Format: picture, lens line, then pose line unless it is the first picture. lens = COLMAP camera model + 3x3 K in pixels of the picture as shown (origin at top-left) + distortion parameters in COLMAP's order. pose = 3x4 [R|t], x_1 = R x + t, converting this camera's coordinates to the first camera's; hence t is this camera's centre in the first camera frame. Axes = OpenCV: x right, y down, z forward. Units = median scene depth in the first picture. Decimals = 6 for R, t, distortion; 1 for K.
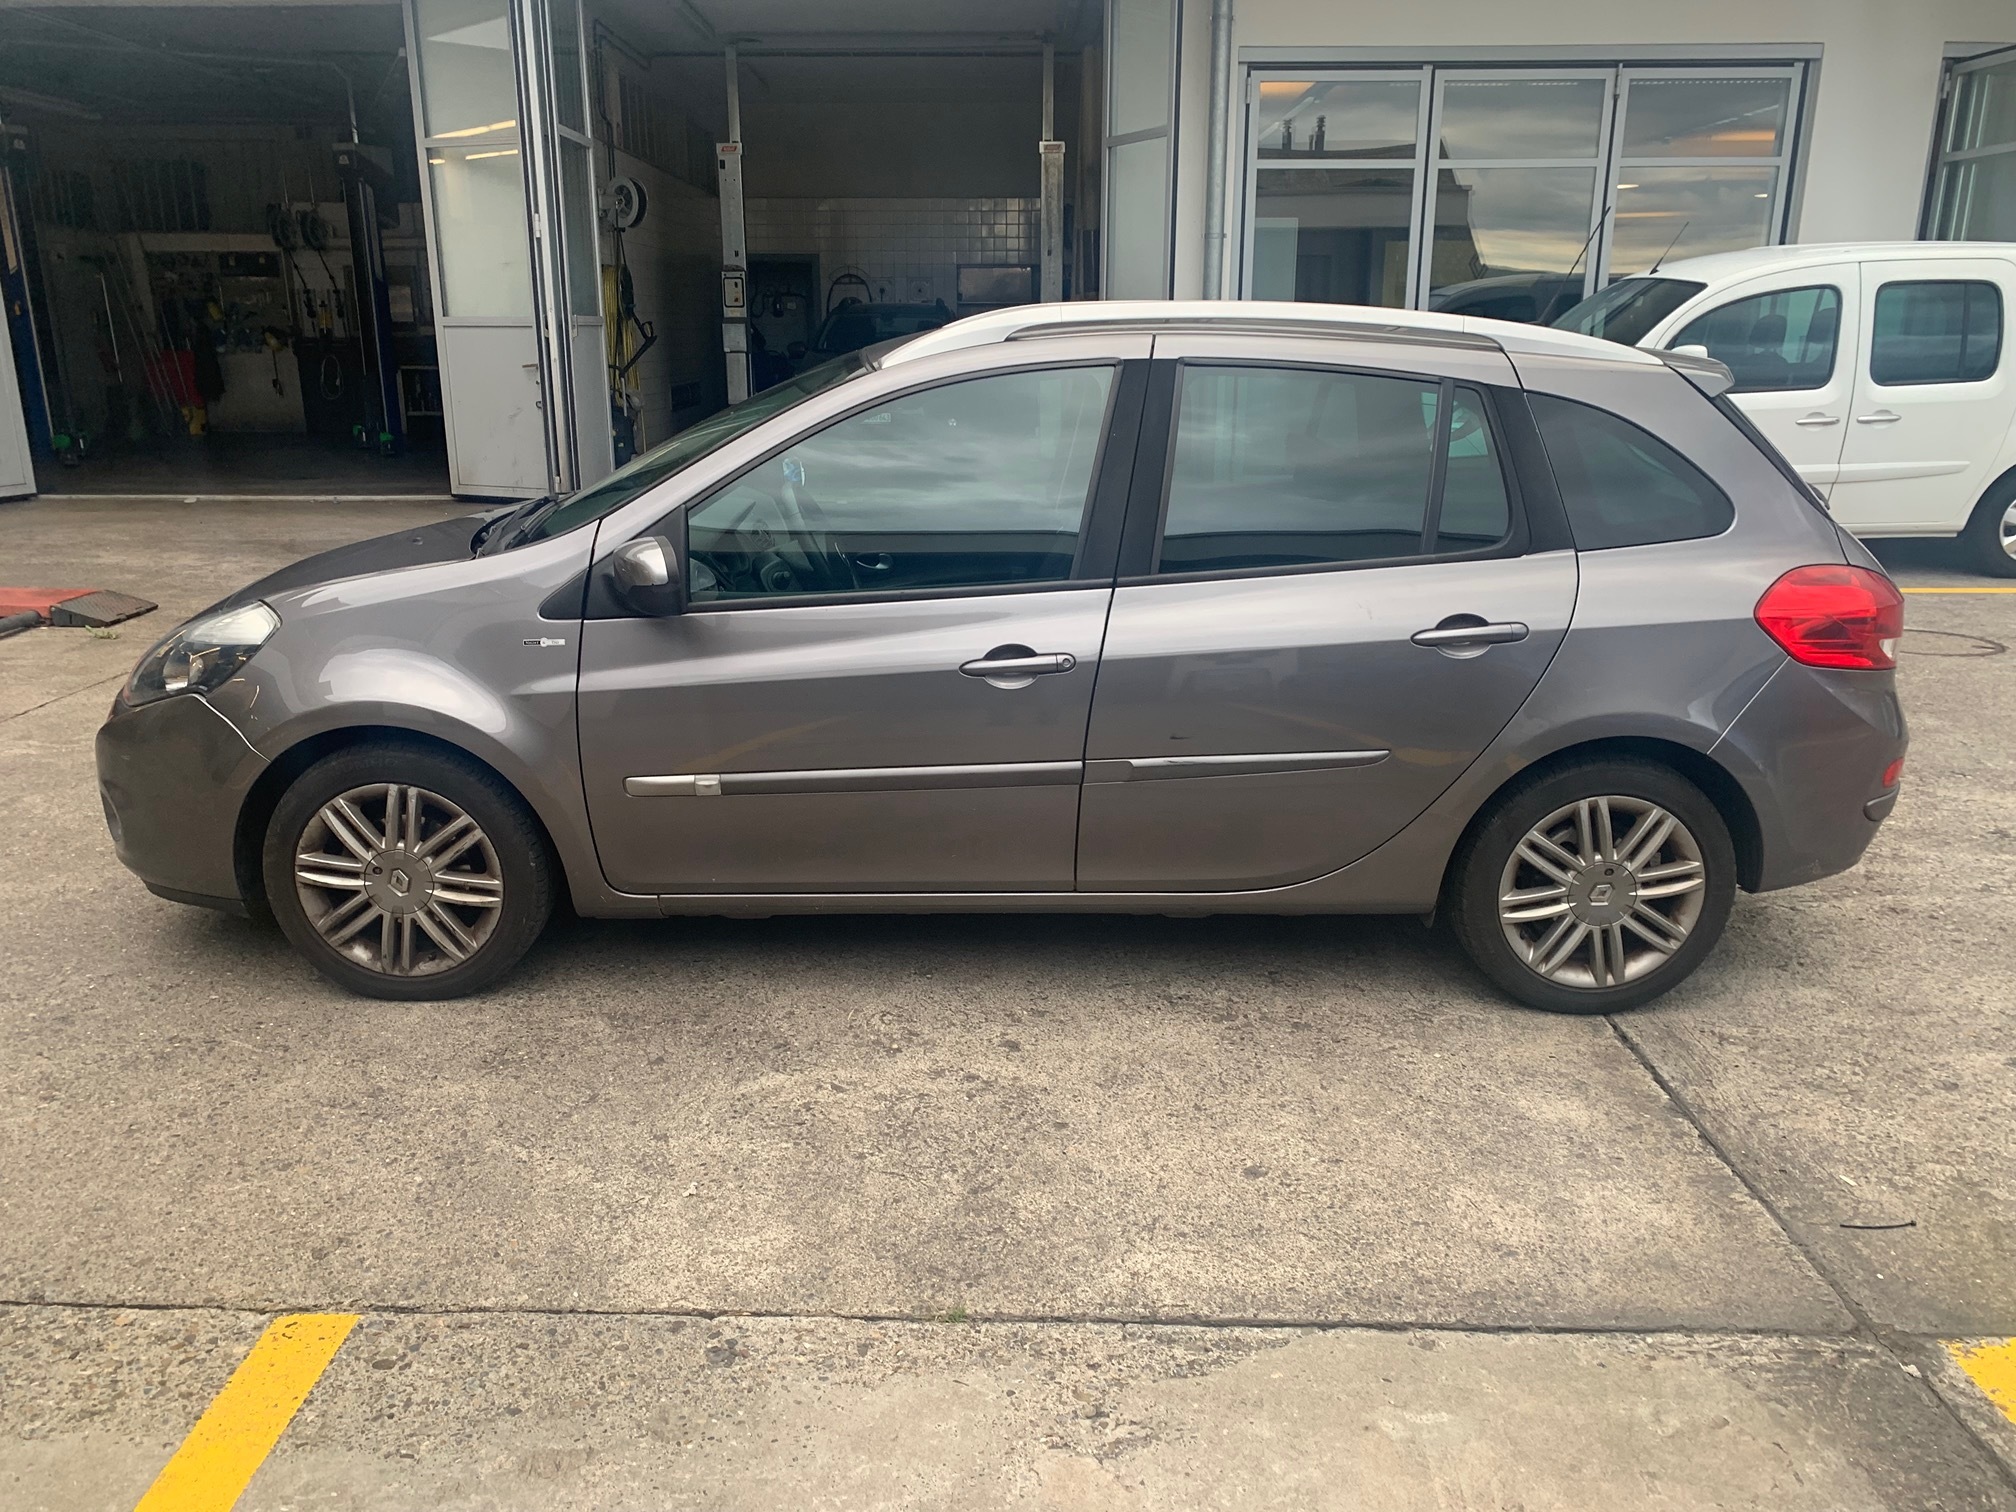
lens RADIAL K [[1522.3, 0, 1001.2], [0, 1522.3, 755.0], [0, 0, 1]] dist [0.046830, -0.042922]
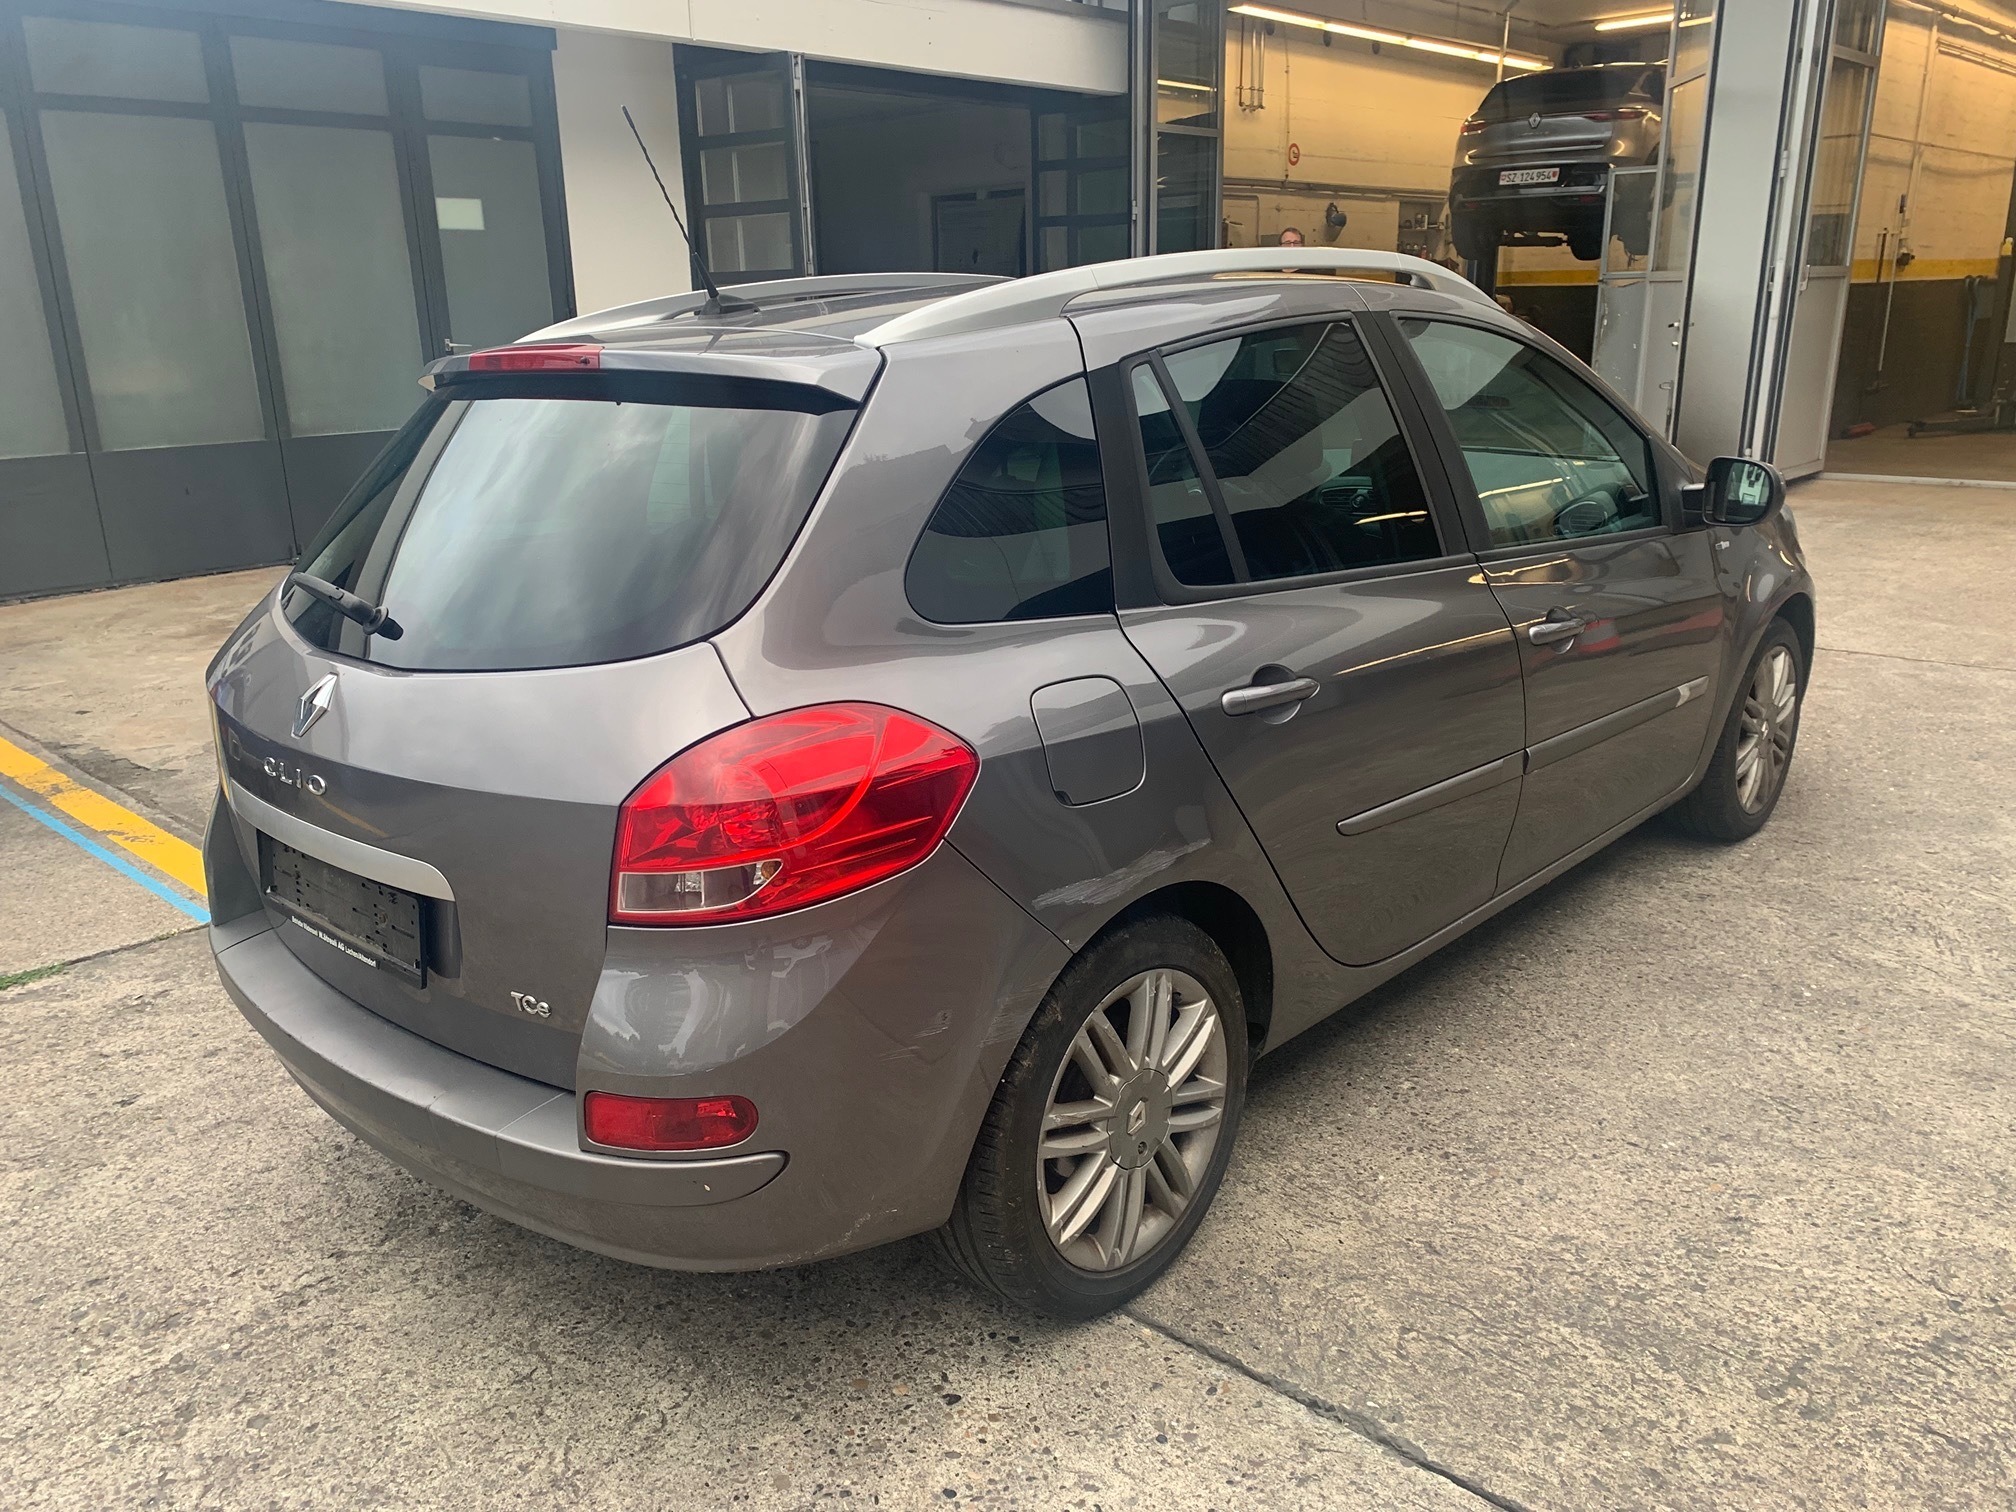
lens RADIAL K [[1526.1, 0, 998.4], [0, 1526.1, 763.9], [0, 0, 1]] dist [0.032813, -0.038293]
pose [[-0.687293, 0.221941, -0.691644, 0.891580], [-0.176640, 0.872529, 0.455513, -0.495109], [0.704576, 0.435243, -0.560479, 1.799590]]
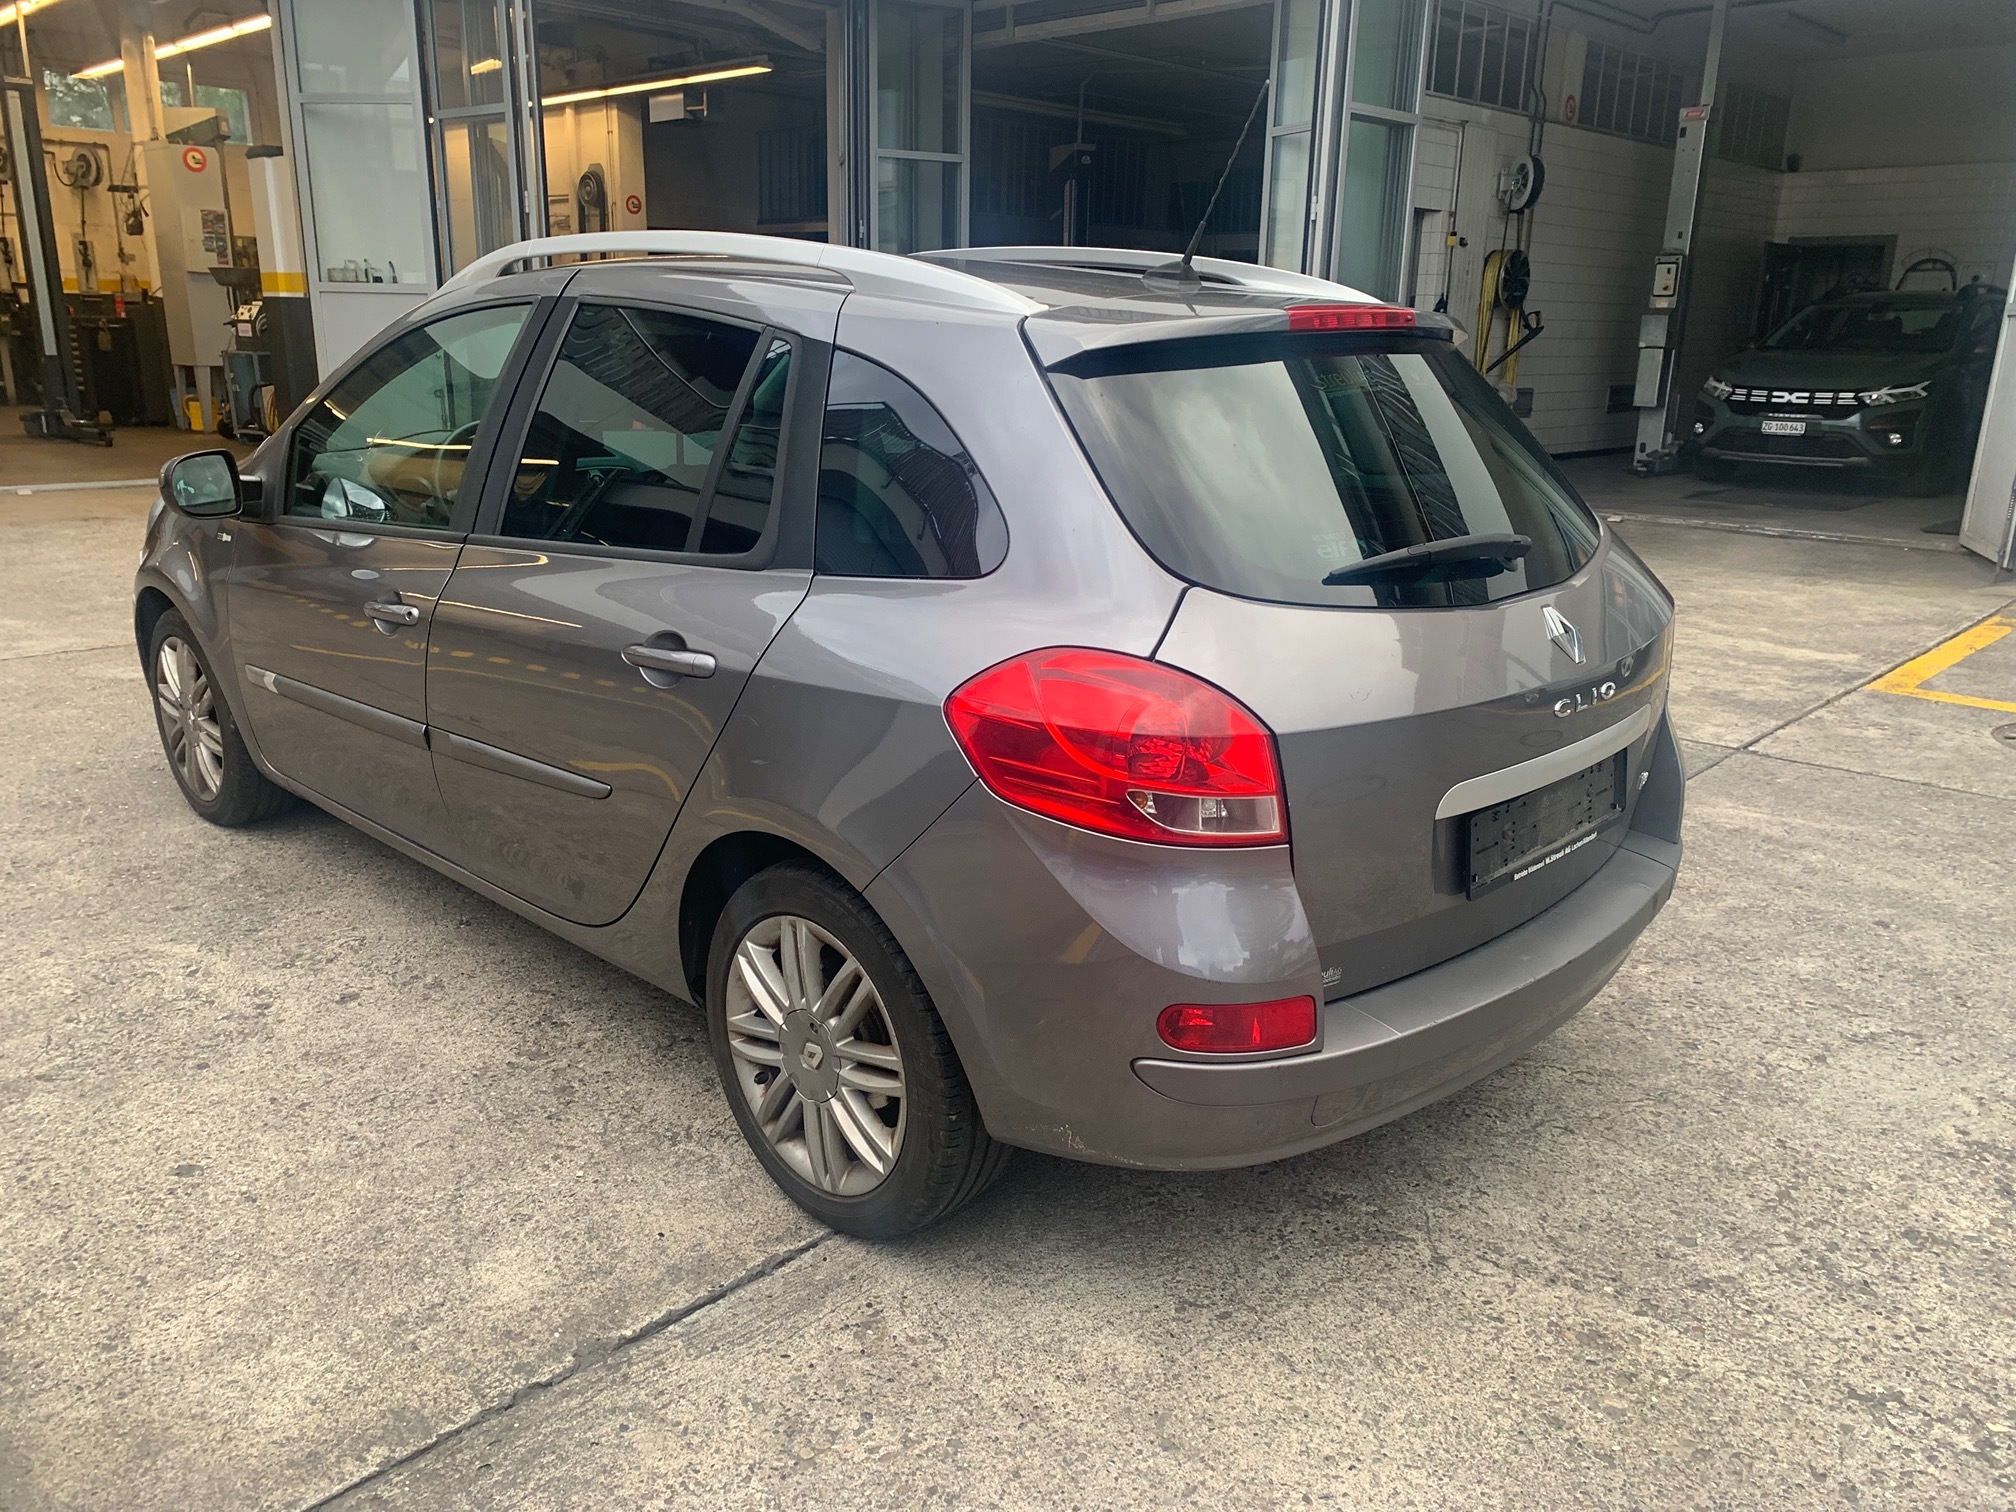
lens RADIAL K [[1544.8, 0, 994.4], [0, 1544.8, 754.7], [0, 0, 1]] dist [0.019816, -0.009121]
pose [[0.707758, 0.202741, -0.676738, 0.942598], [-0.207084, 0.975395, 0.075638, -0.121387], [0.675422, 0.086608, 0.732328, 0.544234]]
